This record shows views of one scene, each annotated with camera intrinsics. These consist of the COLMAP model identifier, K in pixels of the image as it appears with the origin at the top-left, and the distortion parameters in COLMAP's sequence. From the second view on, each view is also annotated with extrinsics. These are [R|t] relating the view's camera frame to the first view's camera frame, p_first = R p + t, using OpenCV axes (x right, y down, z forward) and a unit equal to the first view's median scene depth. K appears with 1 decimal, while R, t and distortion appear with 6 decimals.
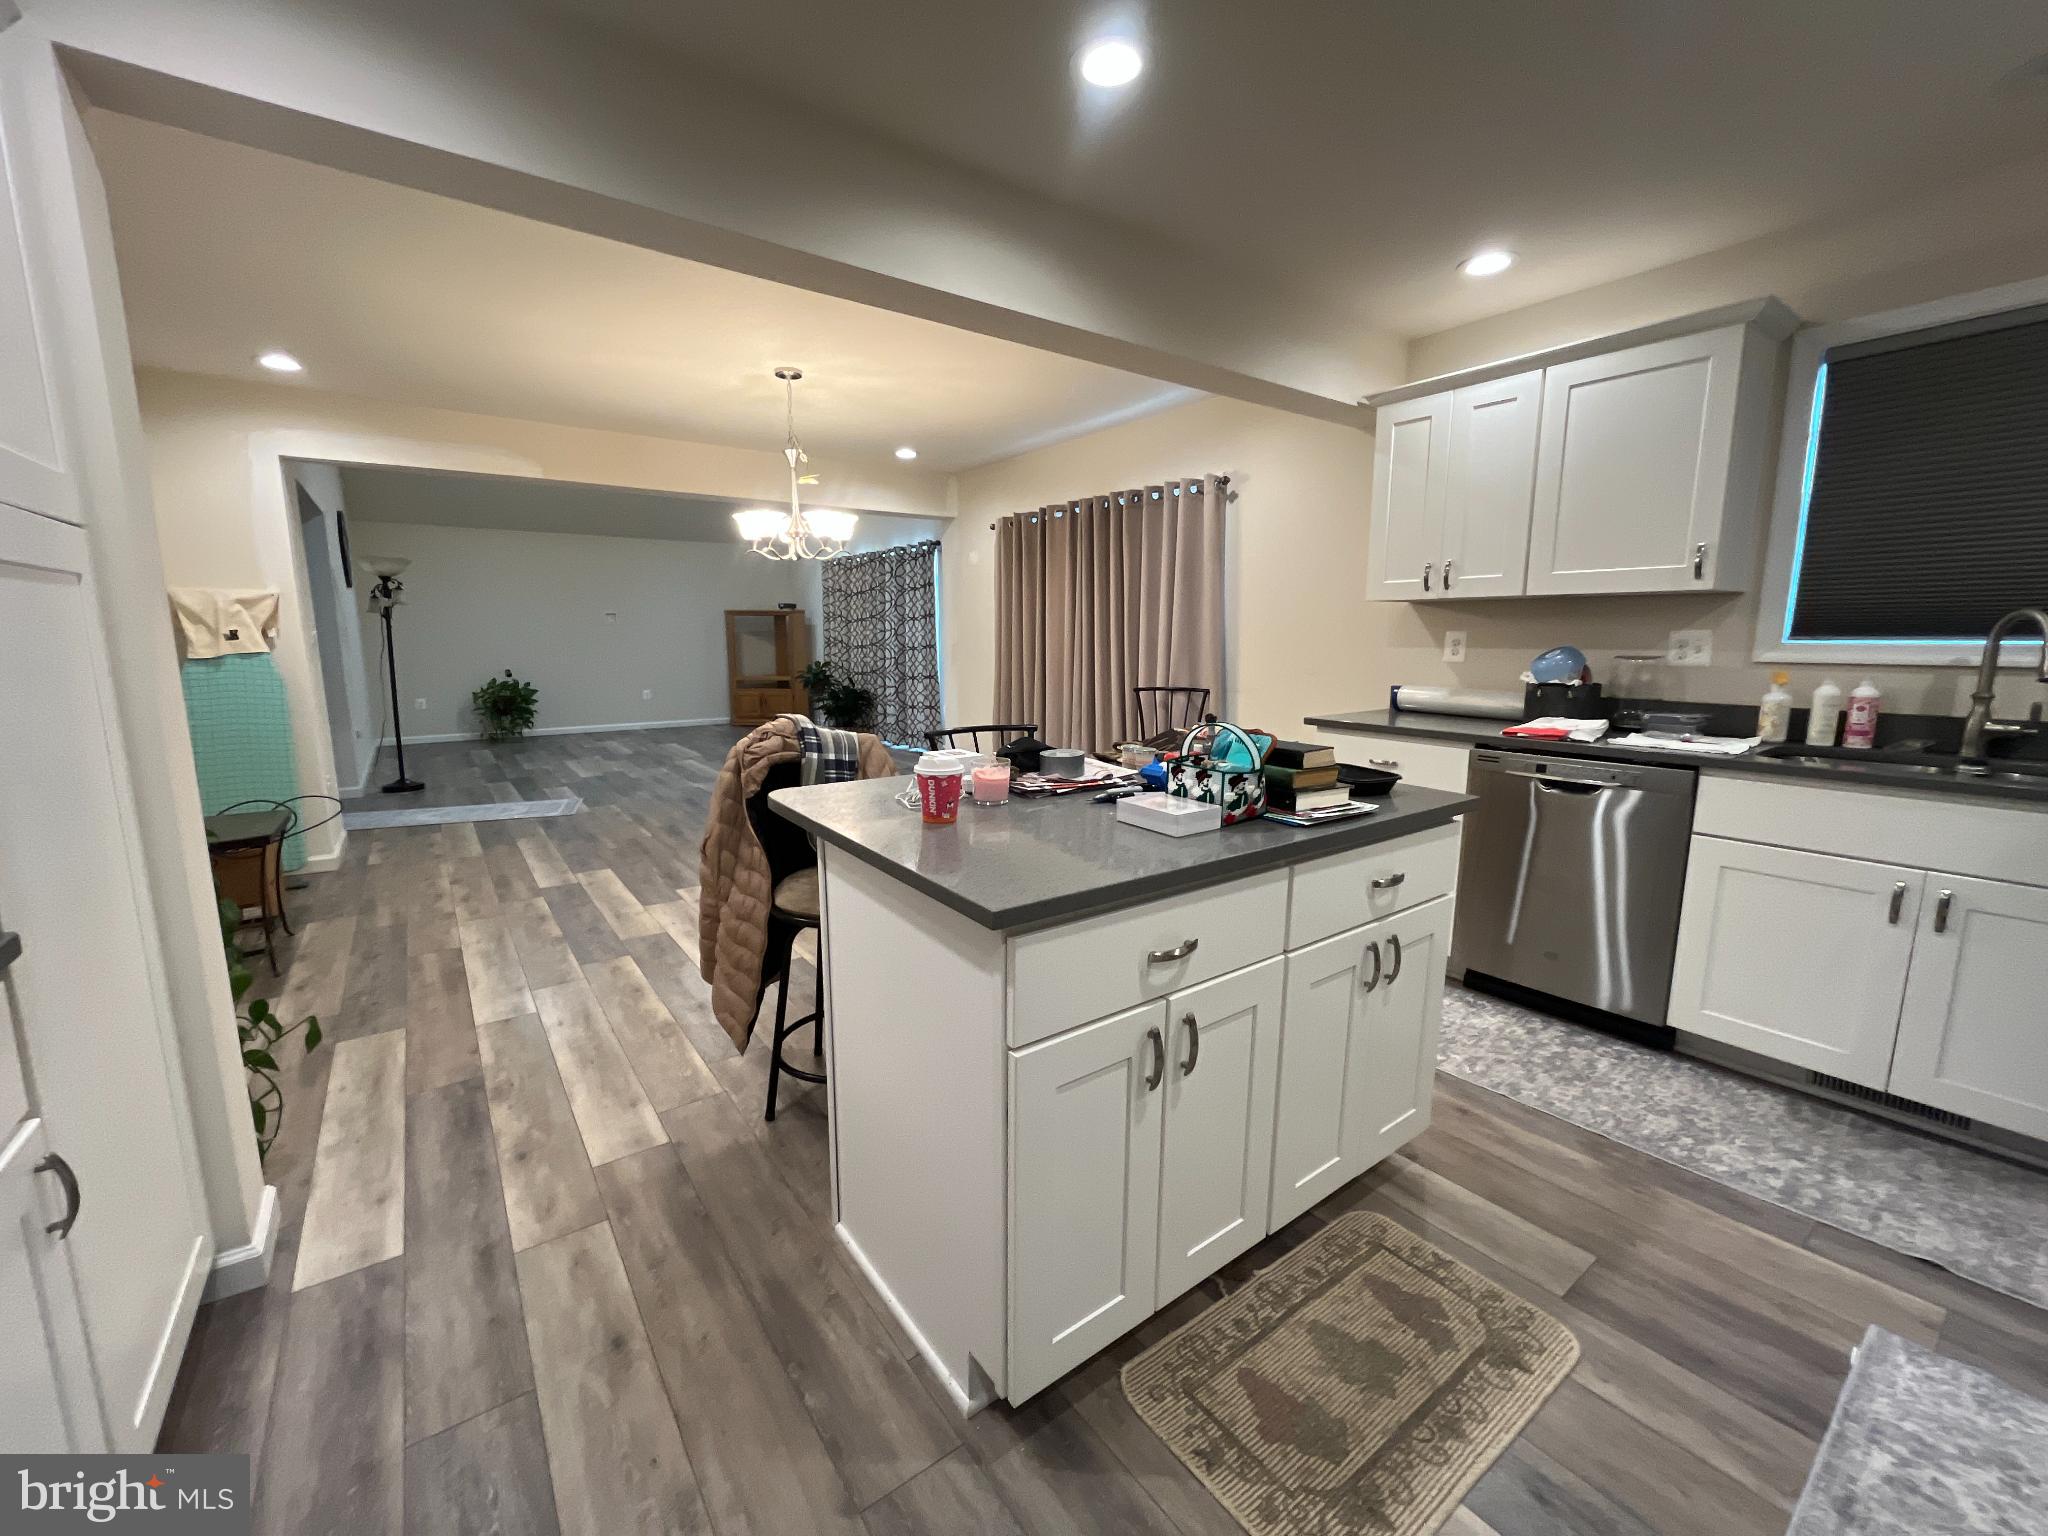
lens RADIAL K [[826.4, 0, 1019.1], [0, 826.4, 770.7], [0, 0, 1]] dist [-0.002325, -0.000541]
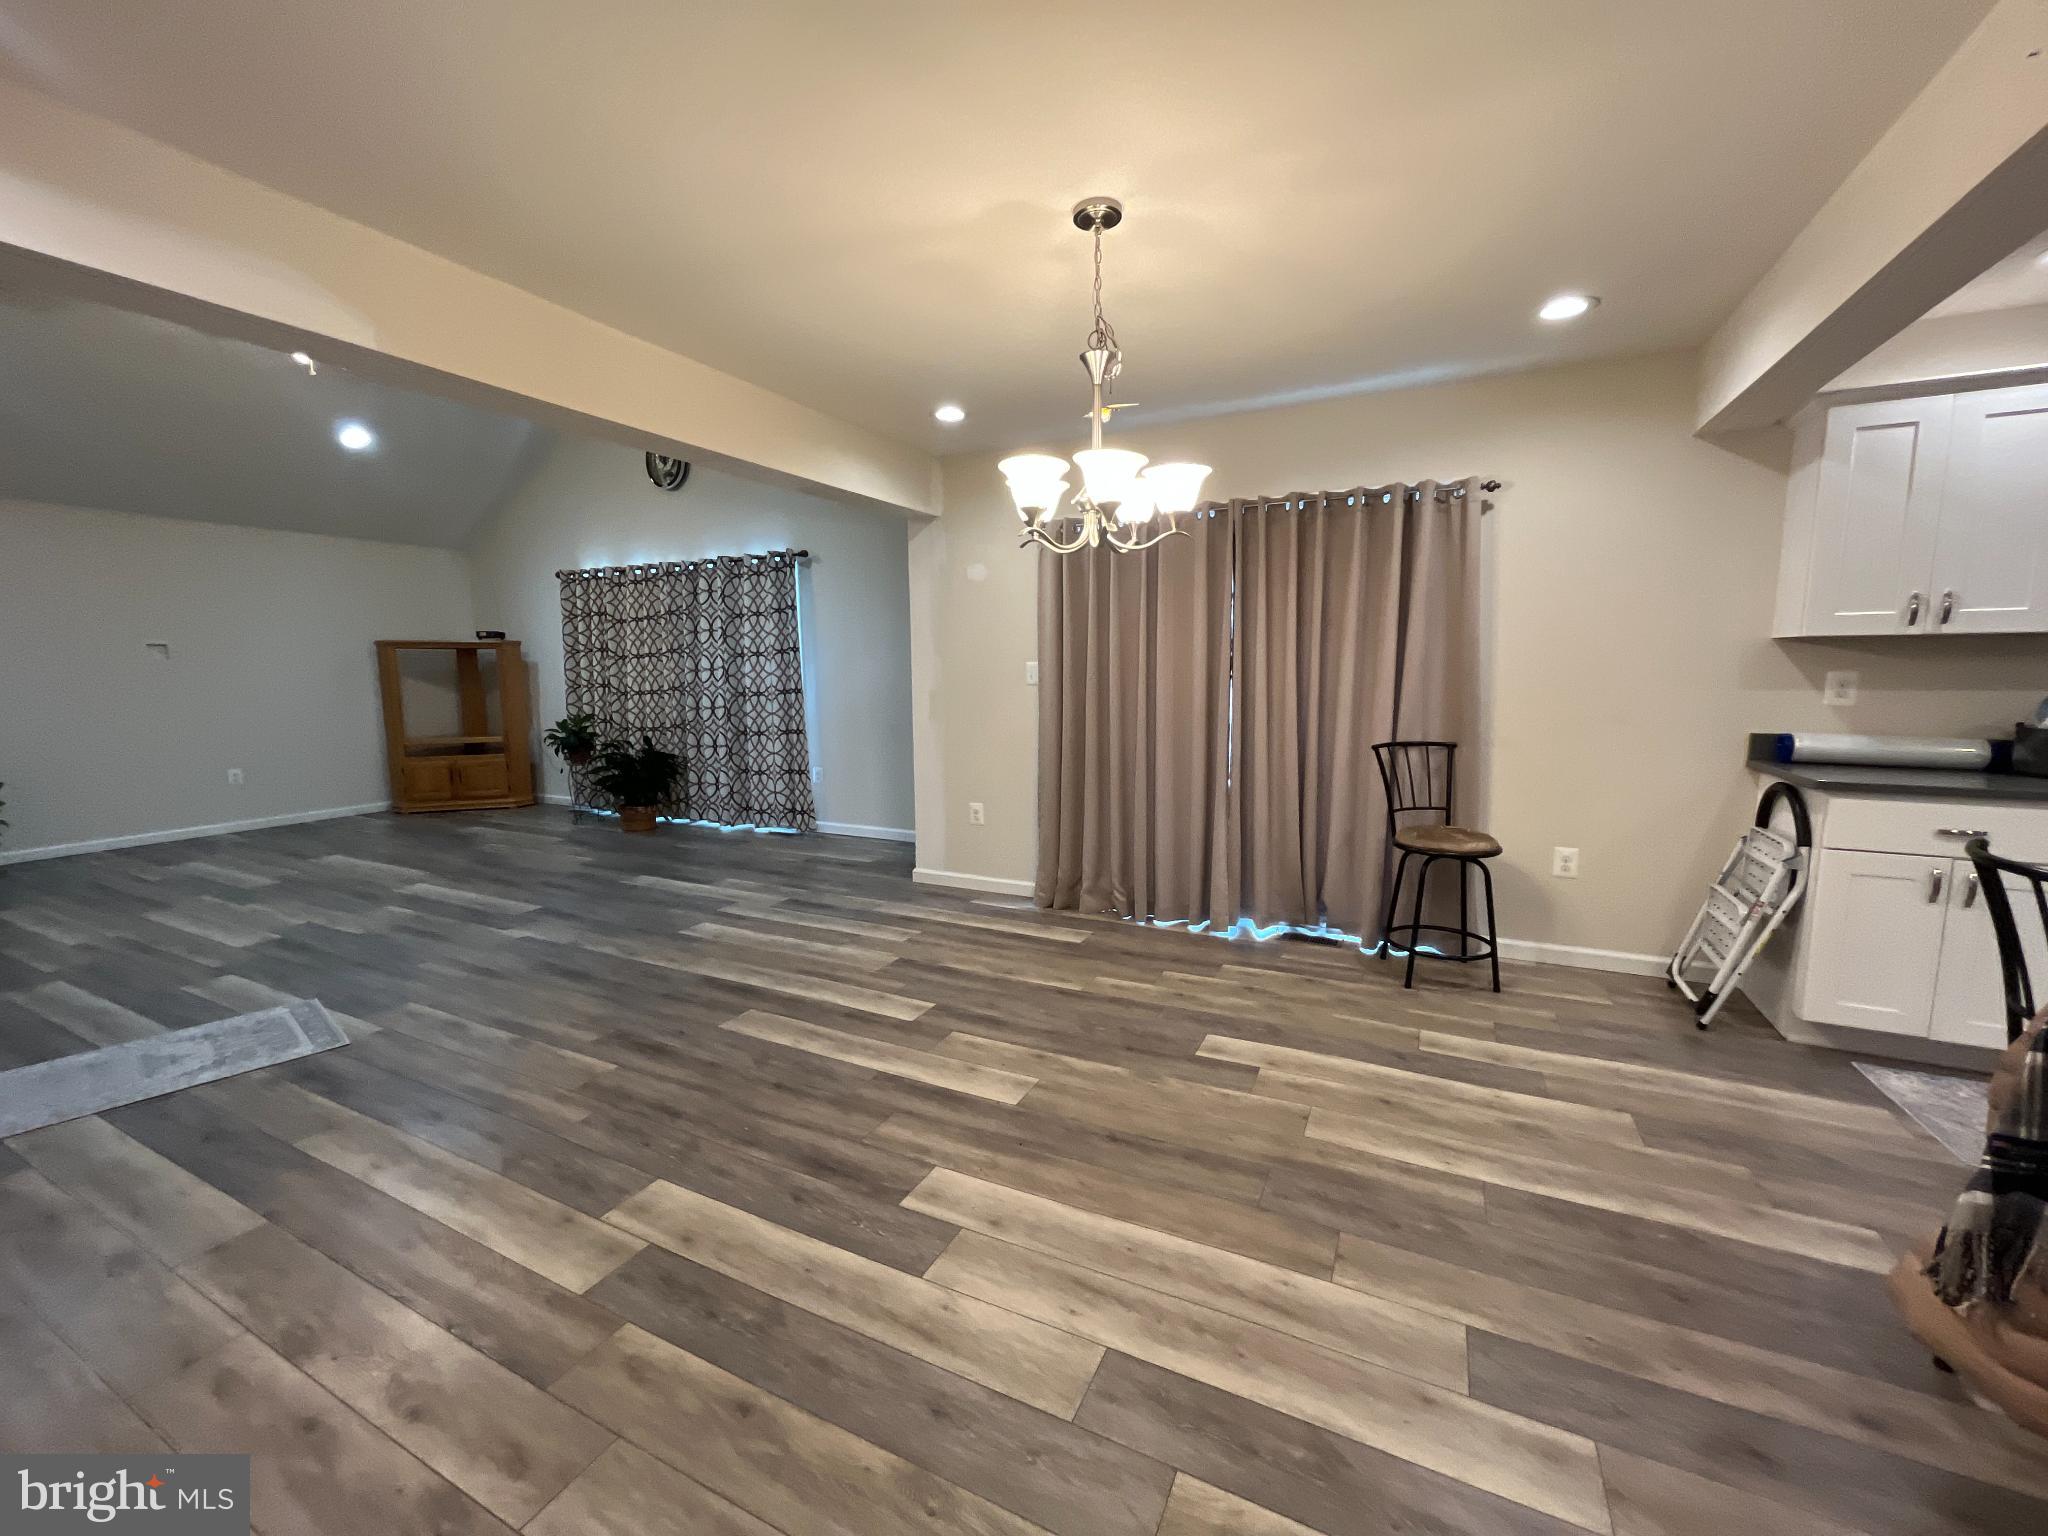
lens RADIAL K [[826.4, 0, 1020.6], [0, 826.4, 771.9], [0, 0, 1]] dist [-0.002325, -0.000541]
pose [[0.890197, -0.063118, 0.451182, -0.345610], [0.080748, 0.996536, -0.019908, -0.059789], [-0.448362, 0.054154, 0.892210, 0.319552]]
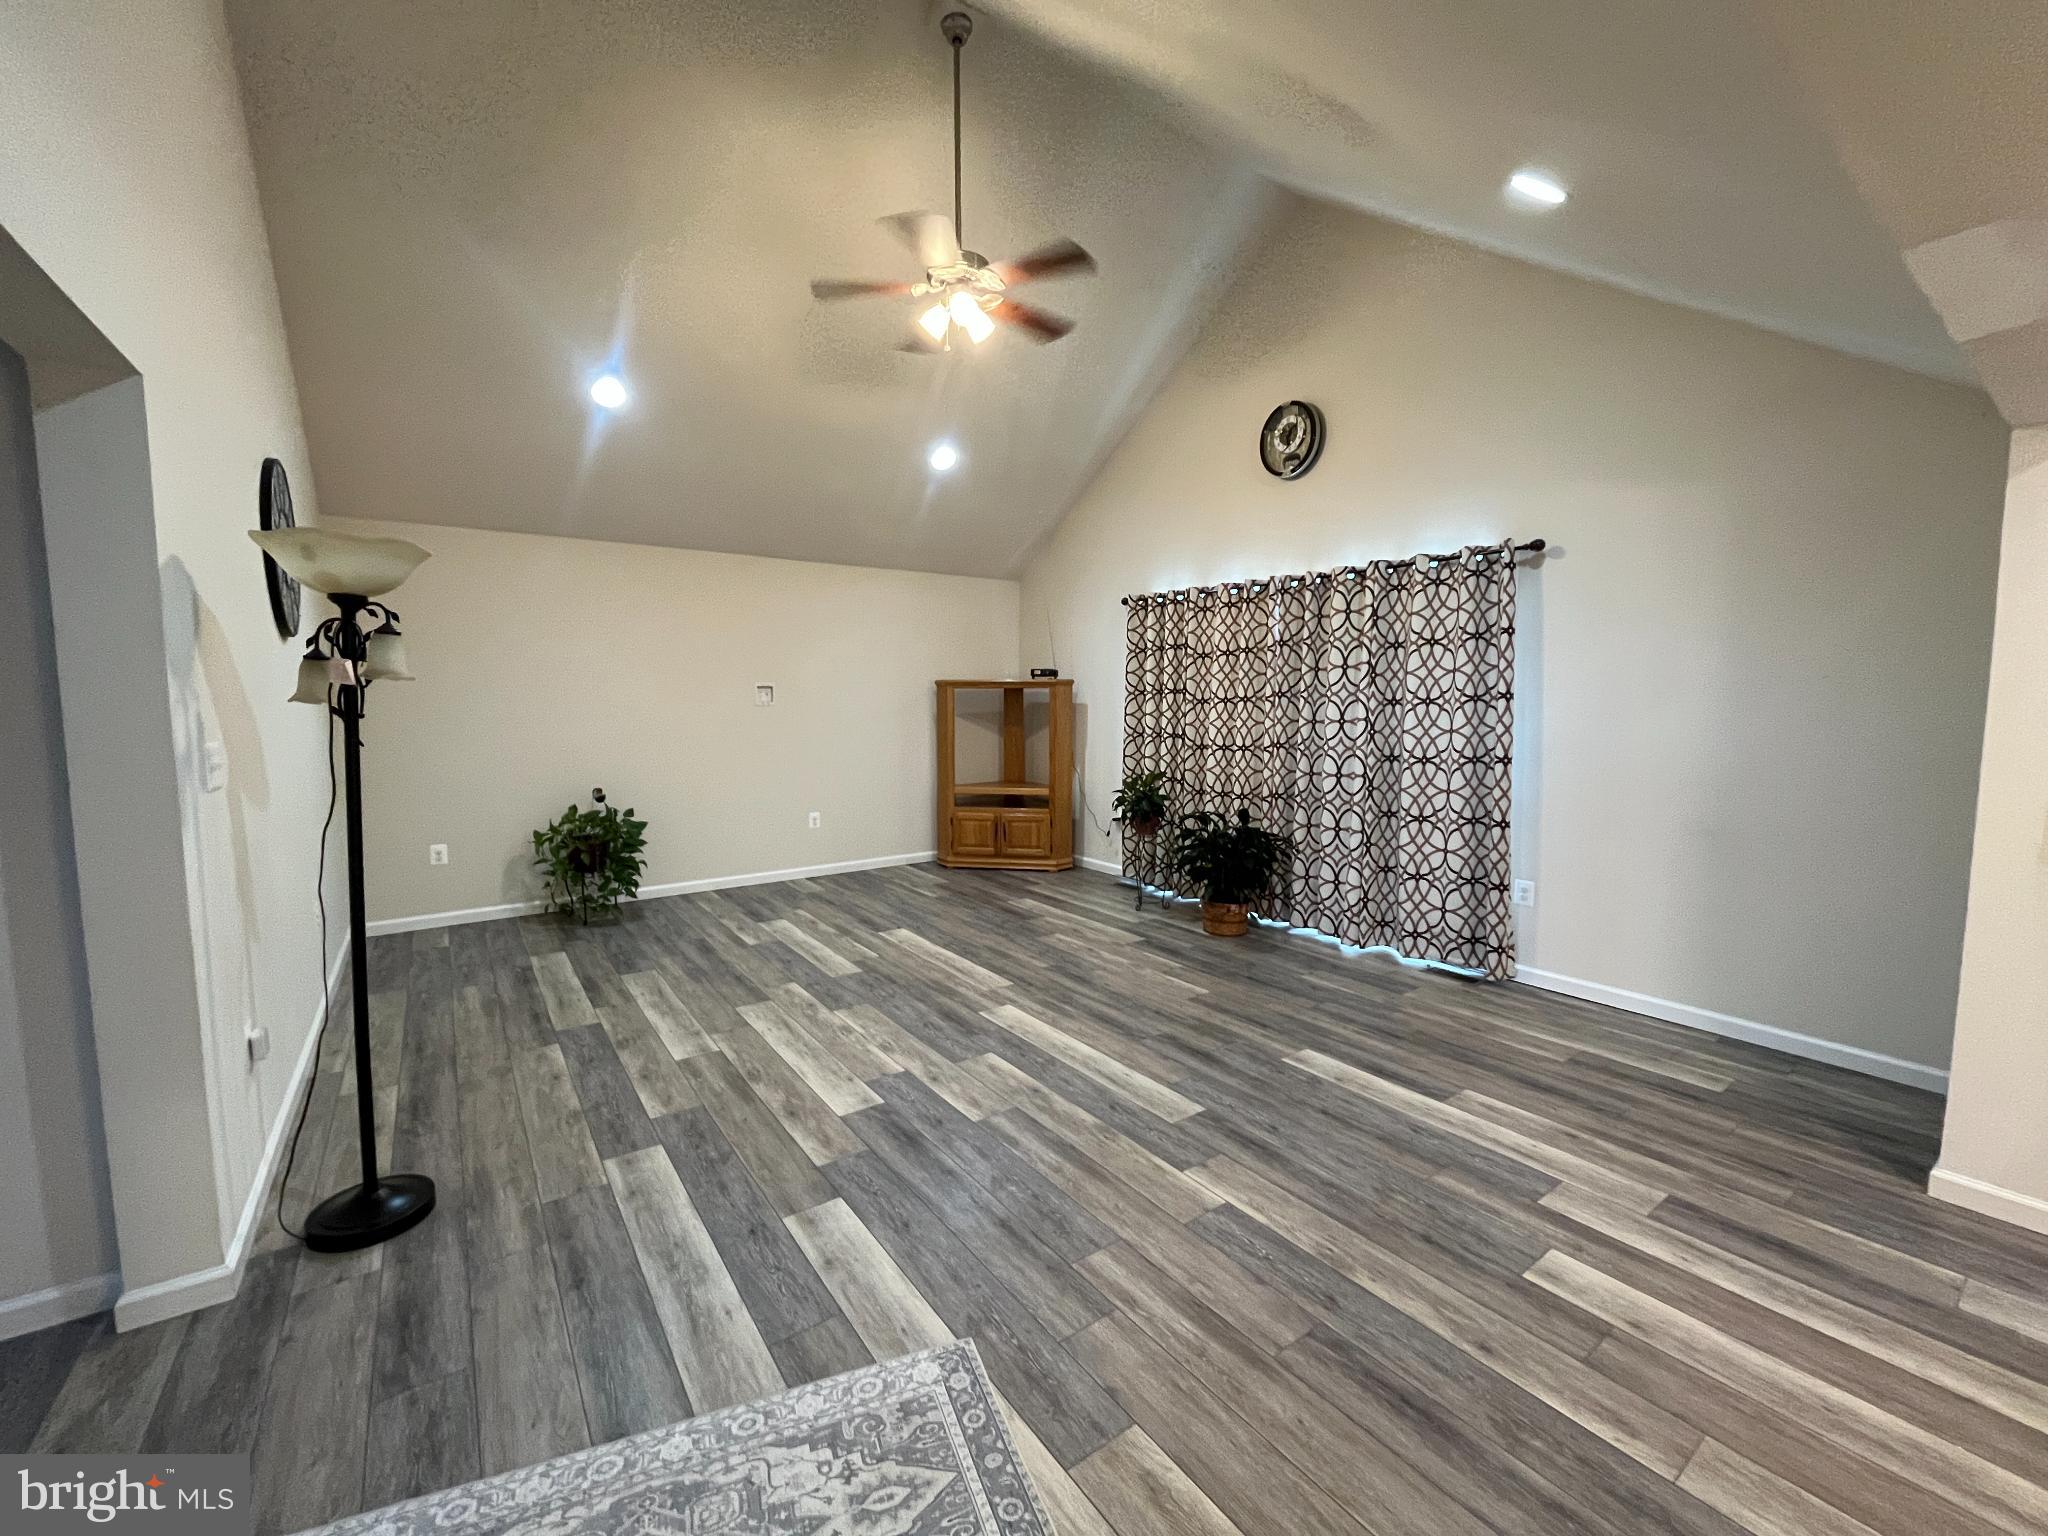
lens RADIAL K [[826.4, 0, 1018.5], [0, 826.4, 767.8], [0, 0, 1]] dist [-0.002325, -0.000541]
pose [[0.999884, 0.001688, -0.015118, -0.490226], [-0.002855, 0.996992, -0.077448, -0.140043], [0.014941, 0.077482, 0.996882, 0.673490]]
